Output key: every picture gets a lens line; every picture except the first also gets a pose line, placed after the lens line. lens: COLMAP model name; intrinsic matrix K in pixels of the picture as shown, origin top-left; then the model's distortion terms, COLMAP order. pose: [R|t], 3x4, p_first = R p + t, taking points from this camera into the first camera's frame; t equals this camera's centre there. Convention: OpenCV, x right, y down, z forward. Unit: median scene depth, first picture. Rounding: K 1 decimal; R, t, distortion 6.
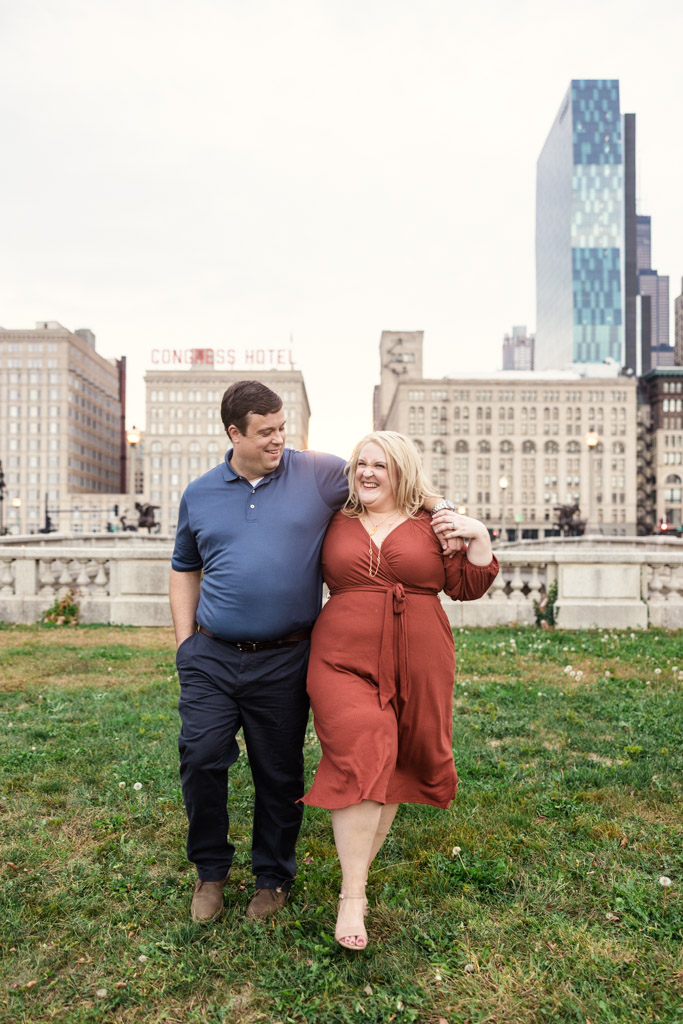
lens RADIAL K [[849.7, 0, 345.5], [0, 849.7, 516.1], [0, 0, 1]] dist [-0.004322, 0.012865]
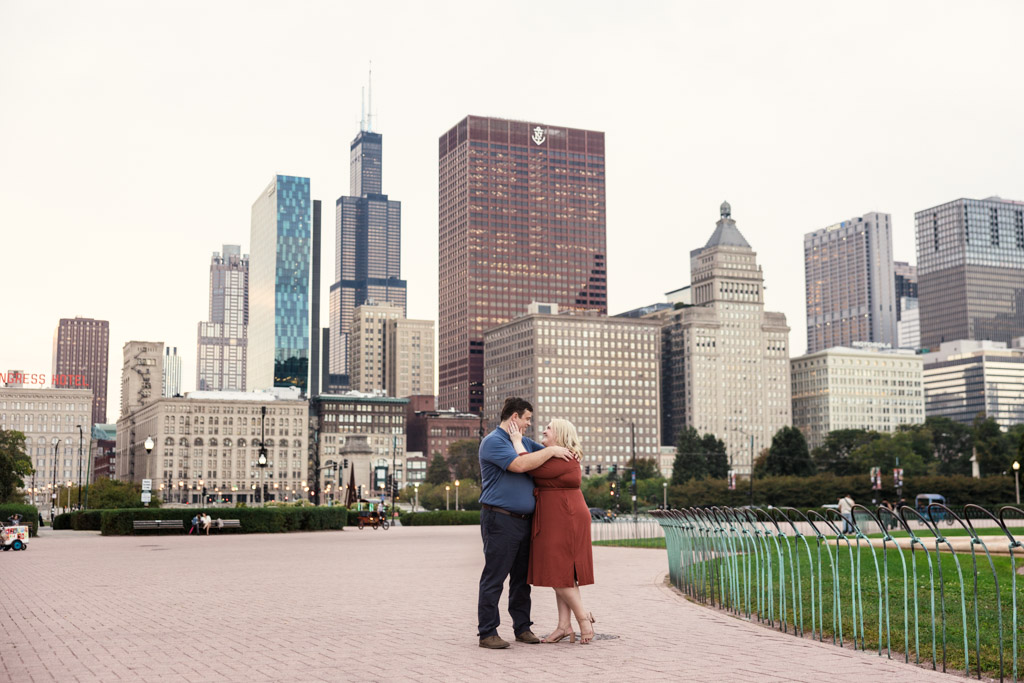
lens RADIAL K [[1248.1, 0, 514.1], [0, 1248.1, 345.0], [0, 0, 1]] dist [0.013041, 0.000000]
pose [[0.908701, 0.041636, 0.415367, -0.295658], [-0.001580, 0.995350, -0.096315, -0.038383], [-0.417446, 0.086865, 0.904541, -1.325868]]
